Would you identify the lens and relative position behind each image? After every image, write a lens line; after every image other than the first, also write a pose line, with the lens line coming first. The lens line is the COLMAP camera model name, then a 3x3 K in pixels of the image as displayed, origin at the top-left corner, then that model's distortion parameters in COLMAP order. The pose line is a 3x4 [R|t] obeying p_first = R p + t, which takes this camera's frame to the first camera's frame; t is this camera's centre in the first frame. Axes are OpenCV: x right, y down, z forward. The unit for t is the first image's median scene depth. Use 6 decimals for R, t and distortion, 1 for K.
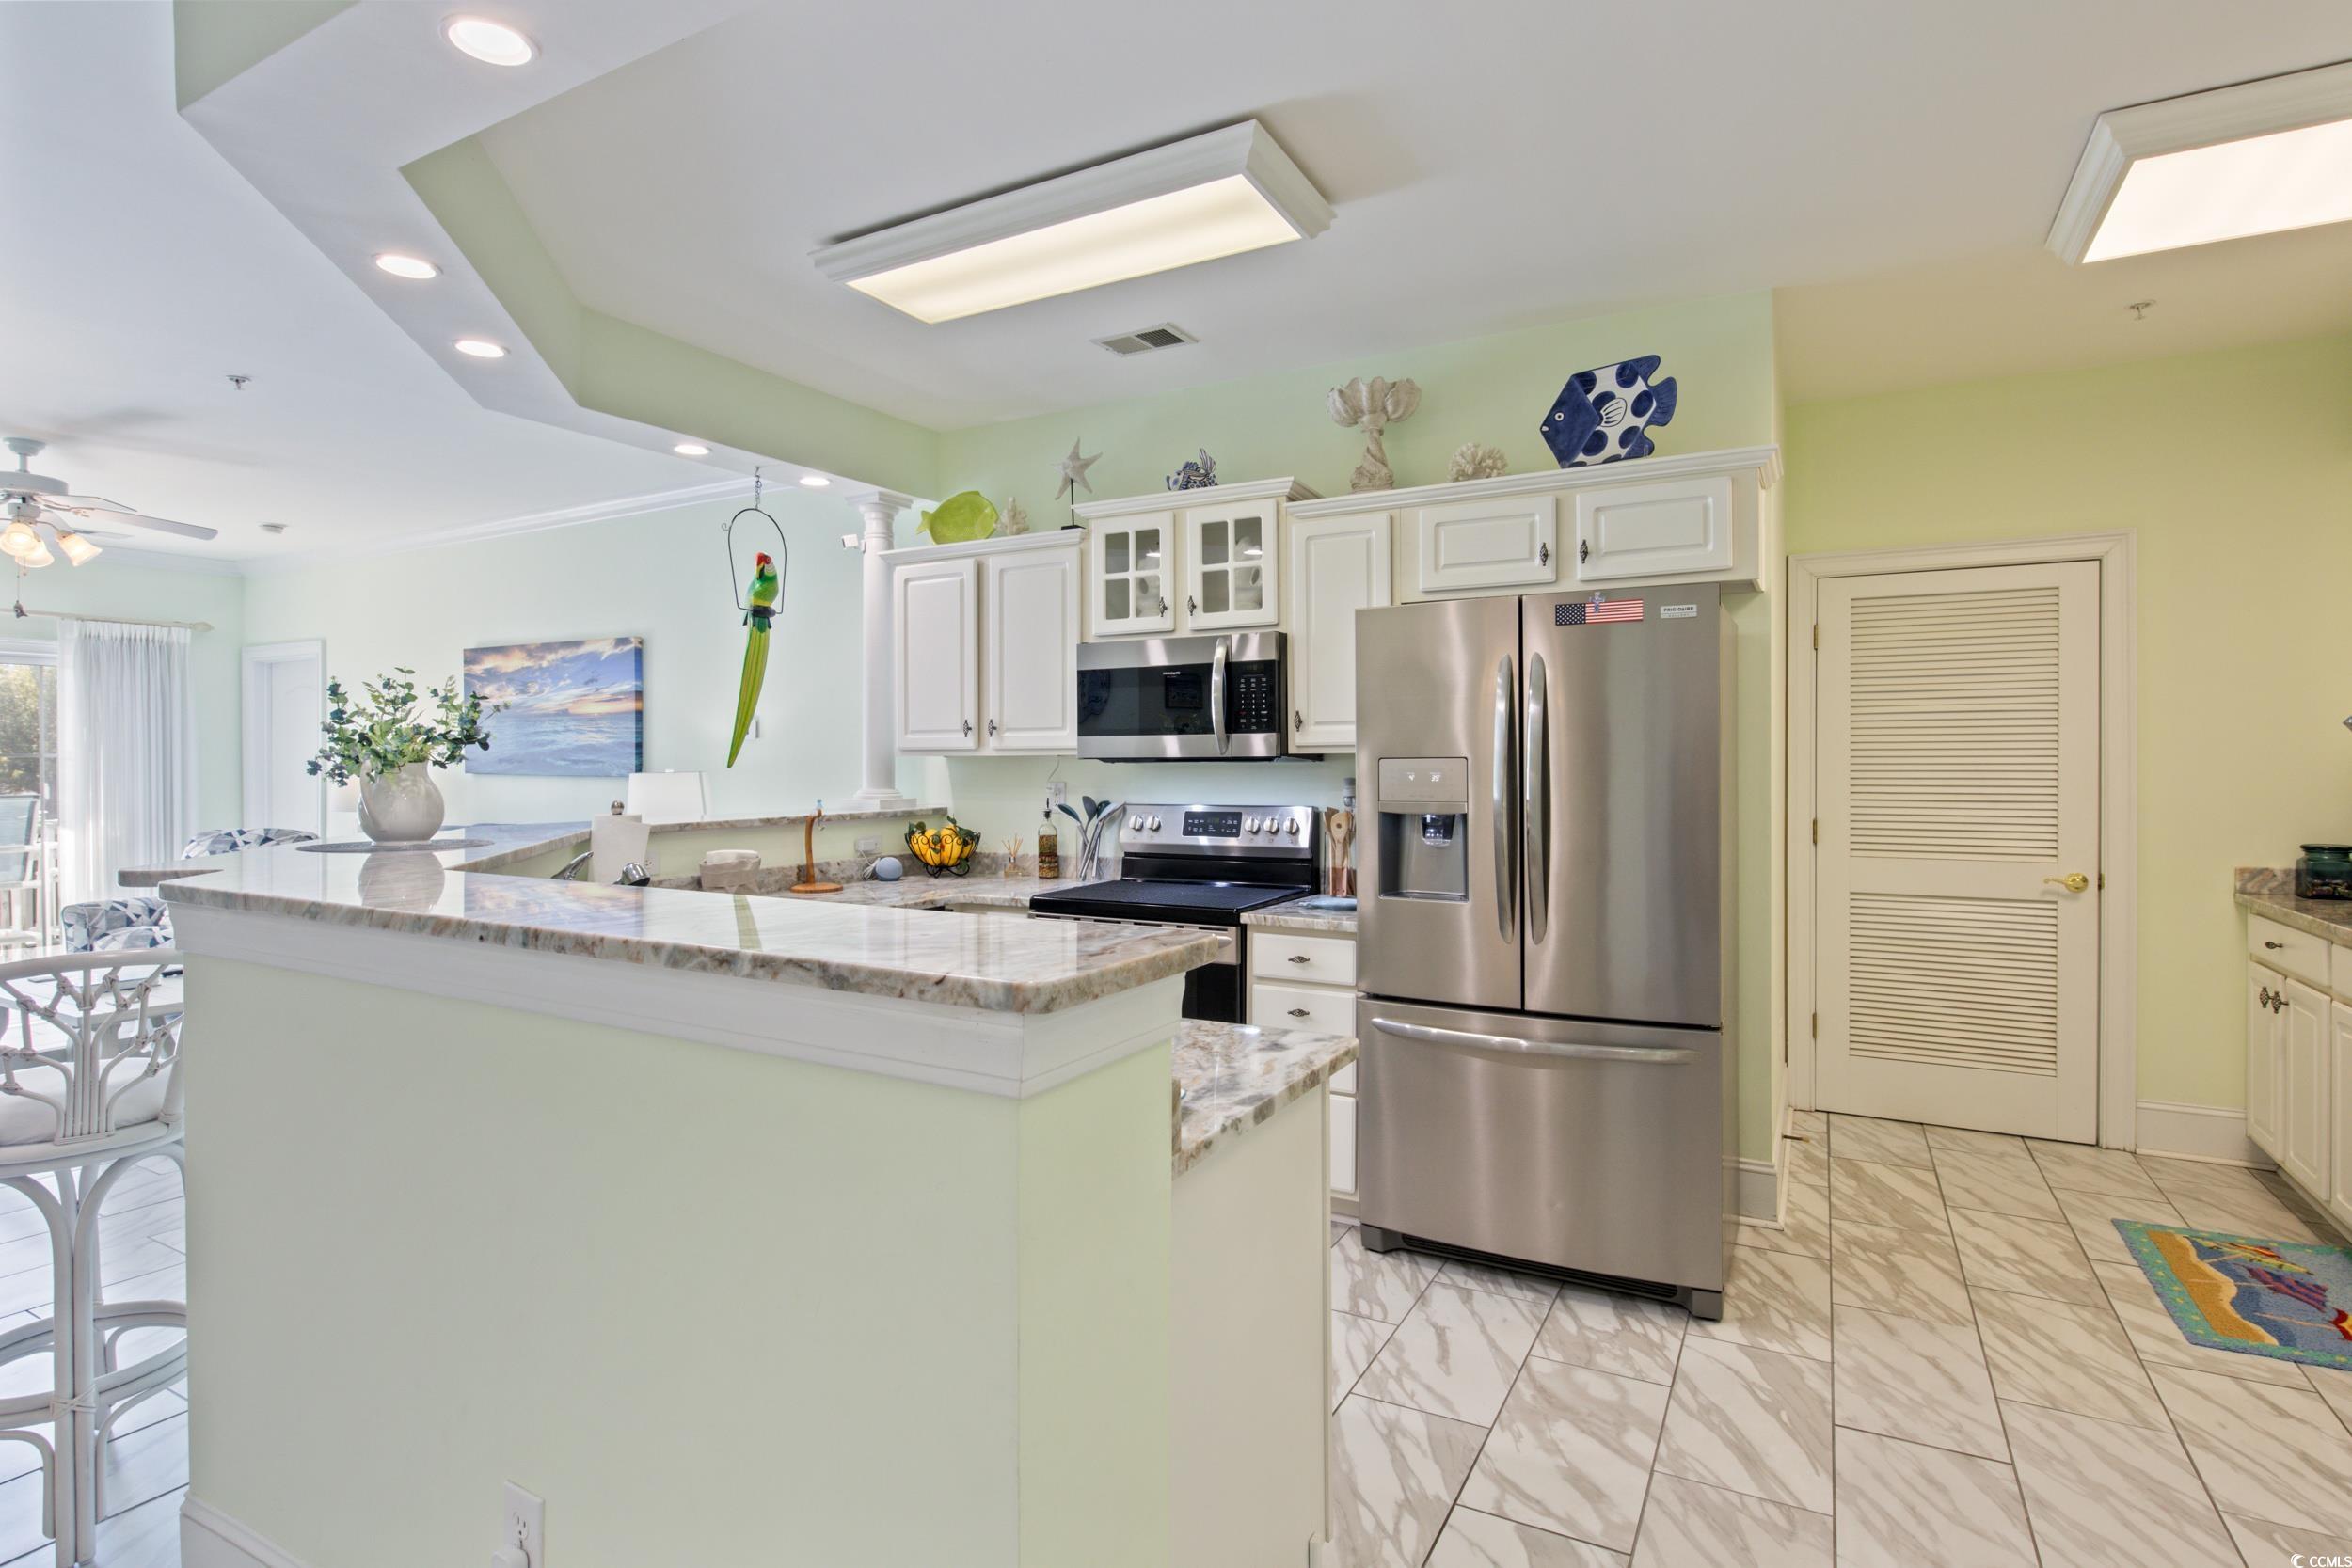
lens RADIAL K [[1181.8, 0, 1183.9], [0, 1181.8, 770.3], [0, 0, 1]] dist [-0.009069, -0.000101]
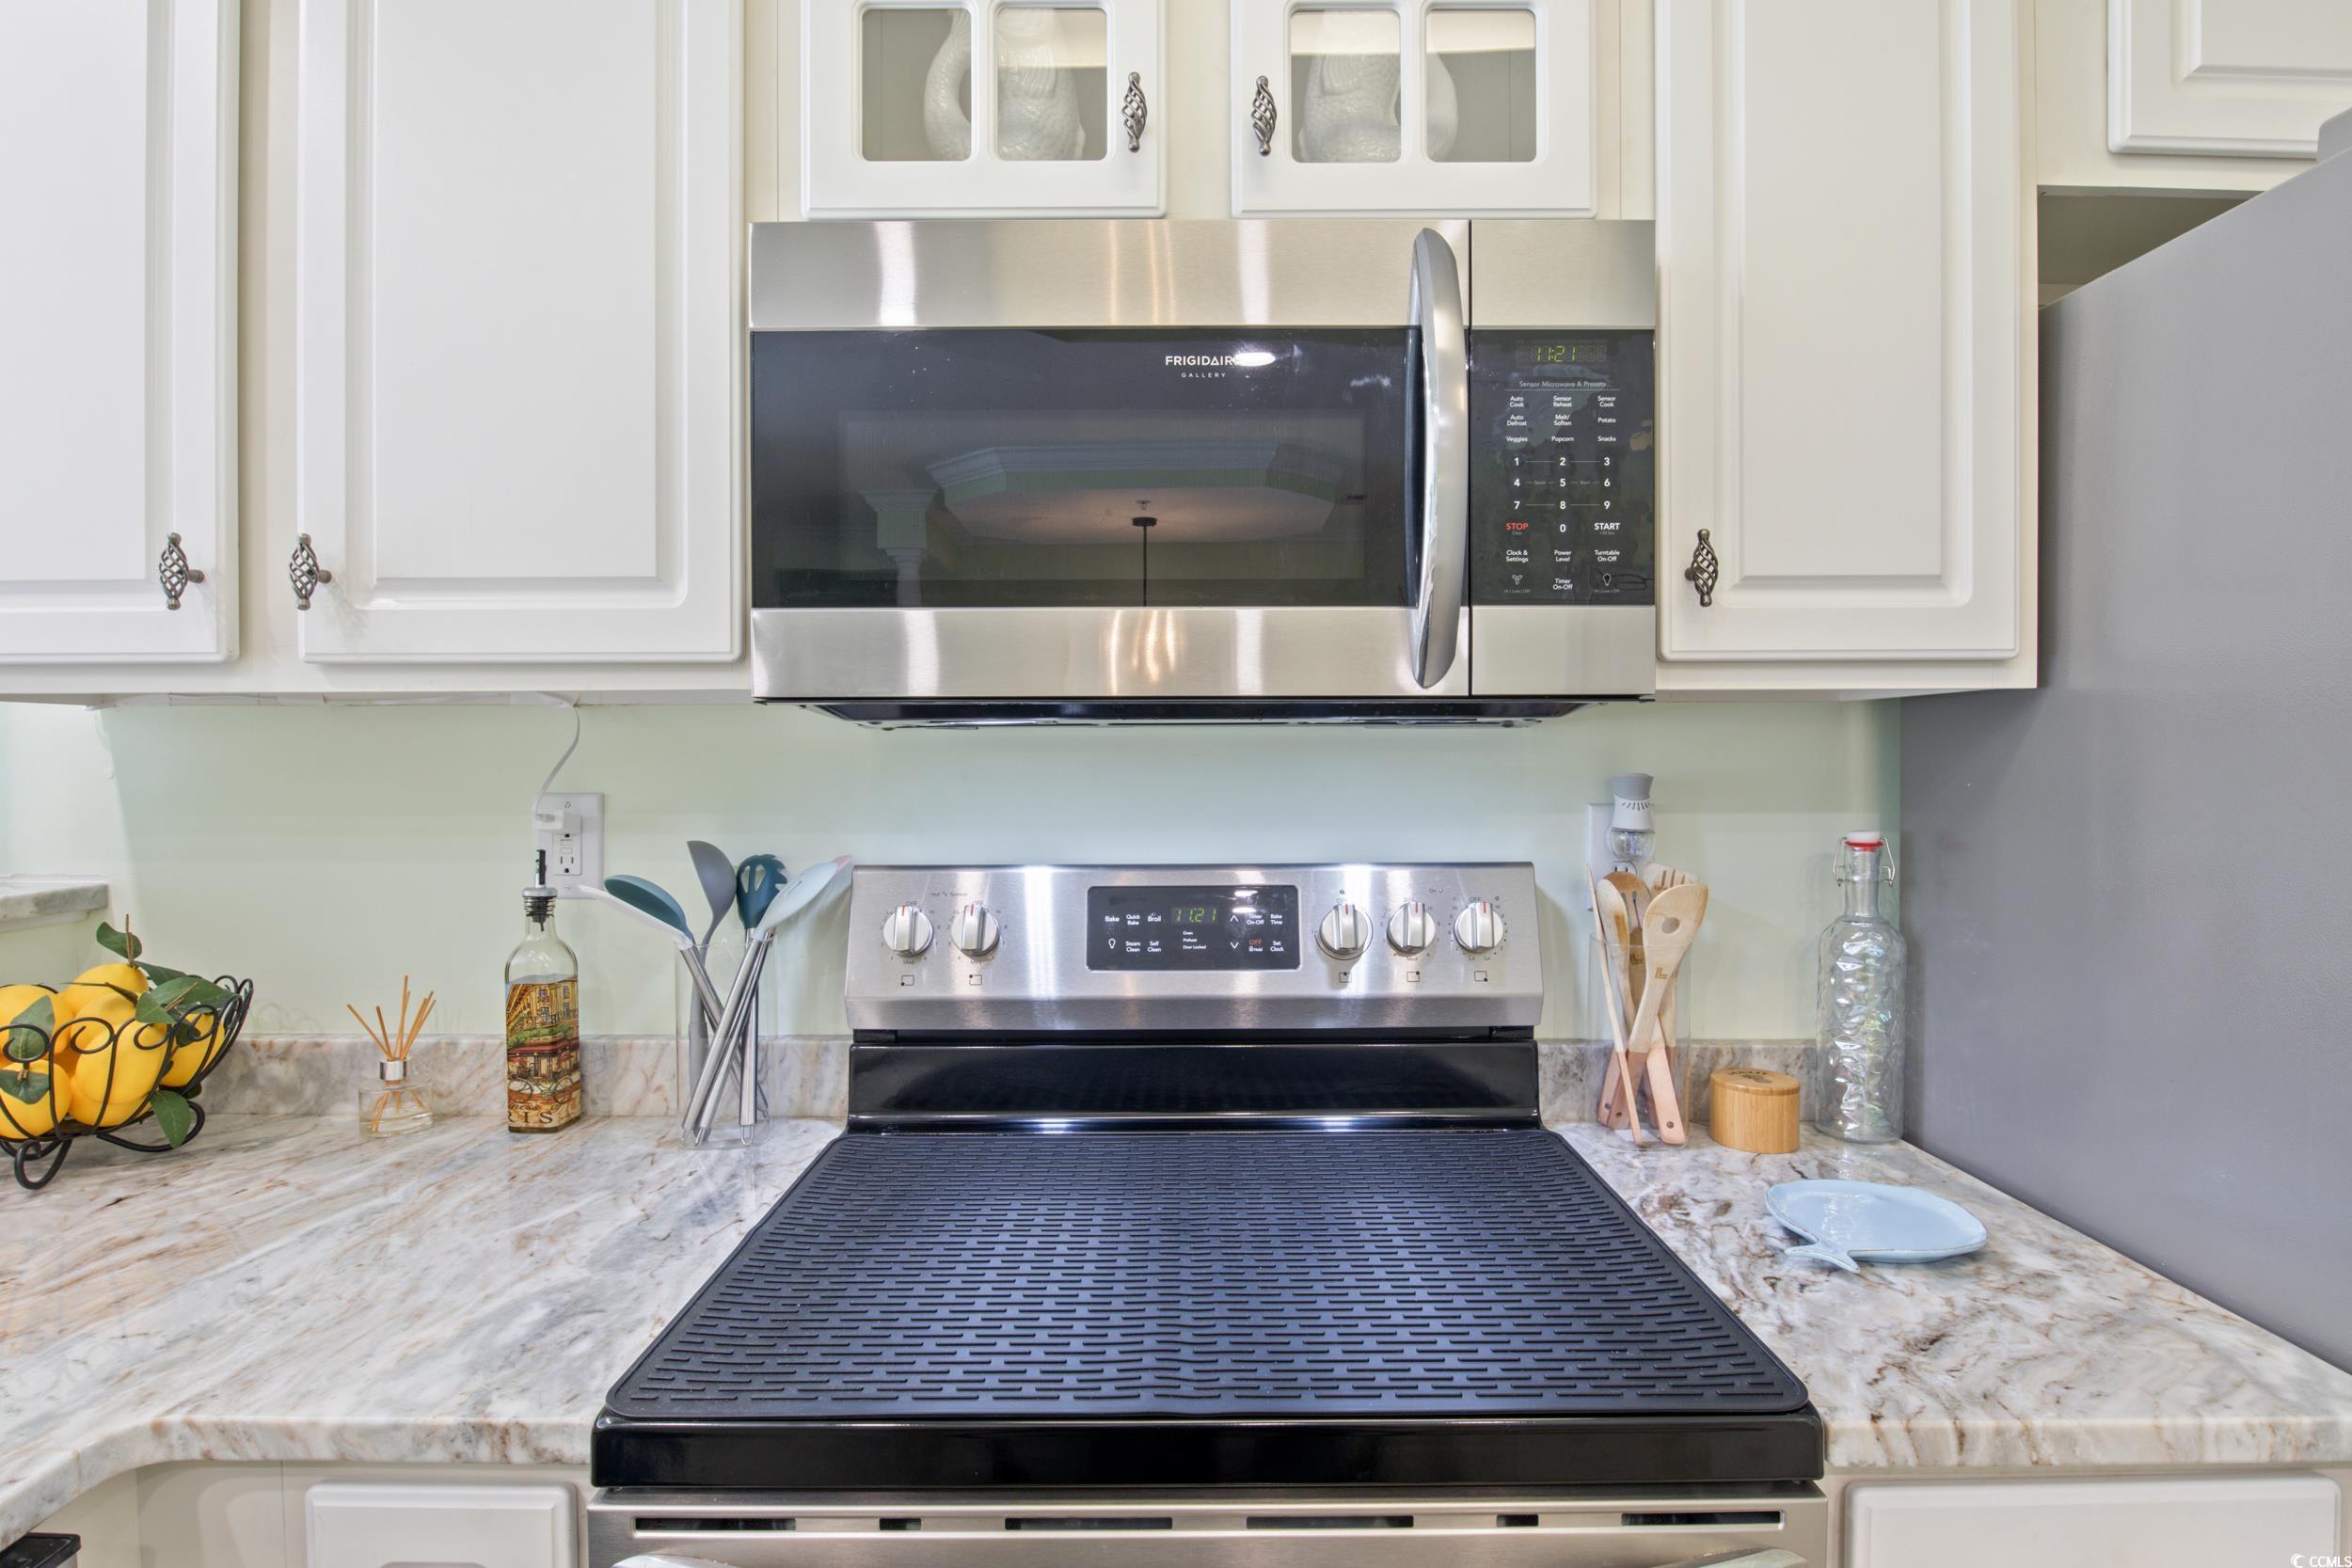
lens RADIAL K [[1181.8, 0, 1167.6], [0, 1181.8, 790.9], [0, 0, 1]] dist [-0.009069, -0.000101]
pose [[0.878064, -0.008989, 0.478459, -0.122149], [0.000173, 0.999829, 0.018468, 0.003776], [-0.478544, -0.016133, 0.877915, 0.696145]]
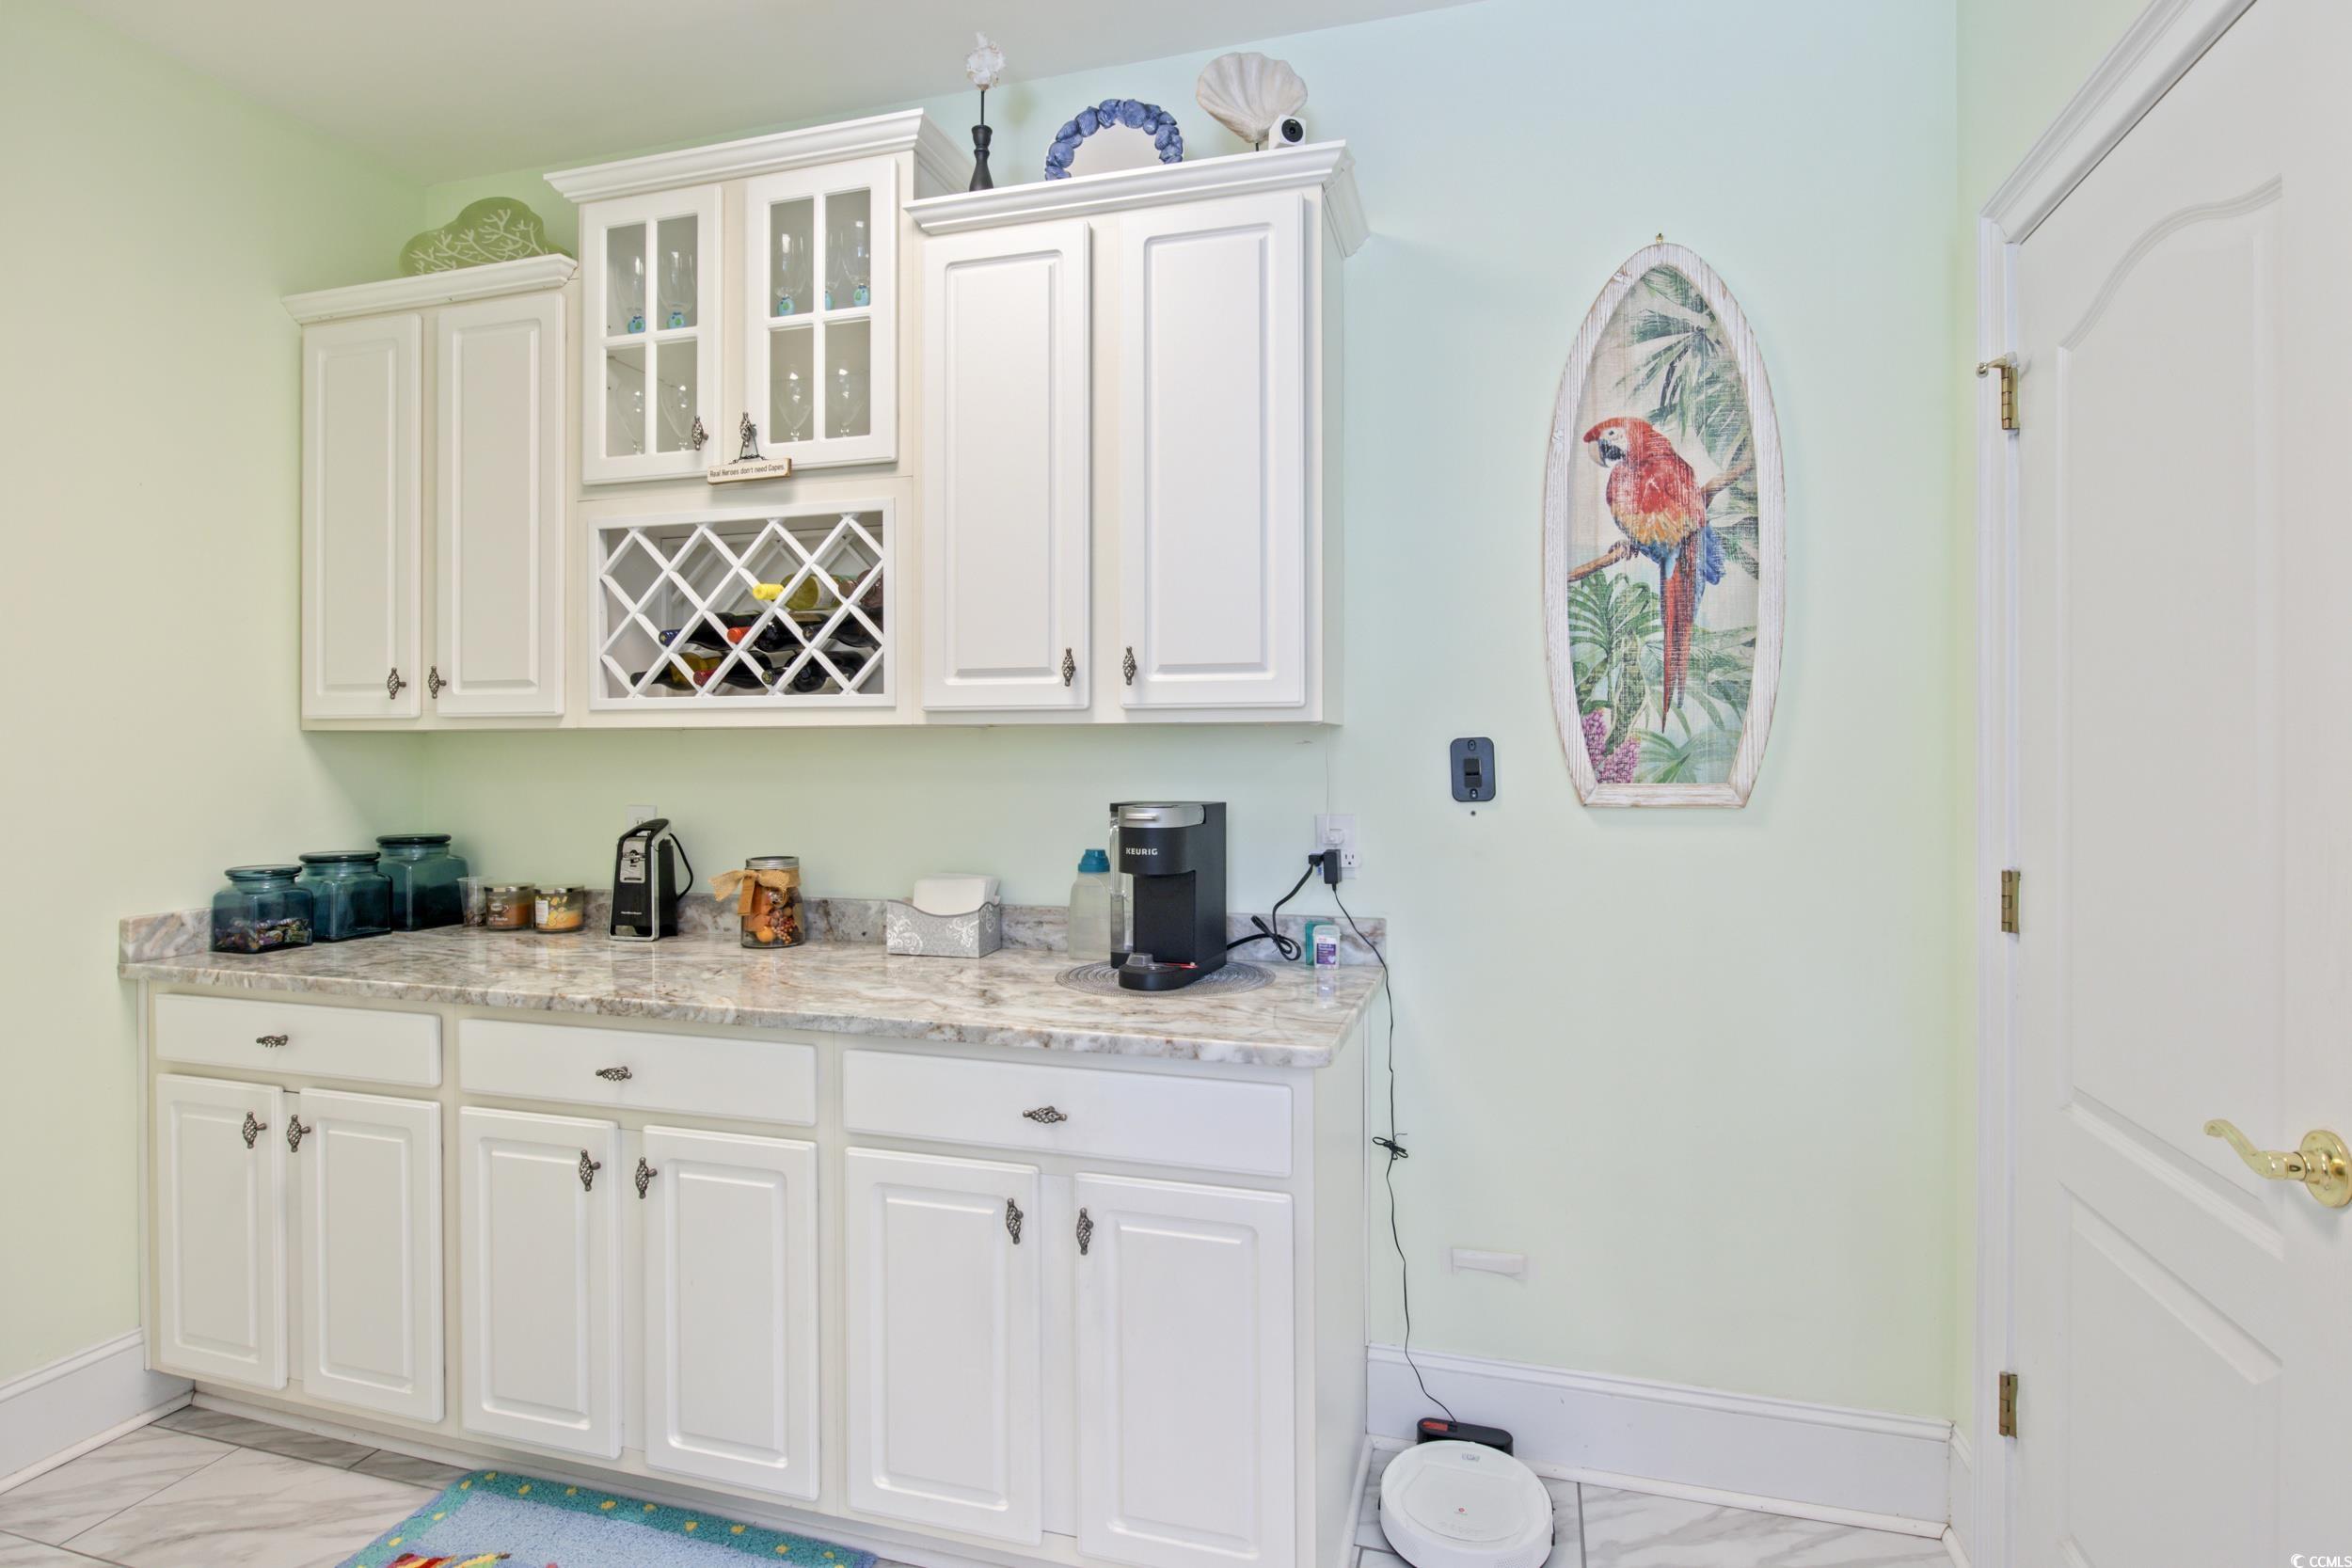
lens RADIAL K [[1181.8, 0, 1172.9], [0, 1181.8, 753.9], [0, 0, 1]] dist [-0.009069, -0.000101]
pose [[-0.217635, 0.004928, 0.976018, 0.186442], [0.005761, 0.999976, -0.003764, 0.005014], [-0.976013, 0.004804, -0.217658, 0.540093]]
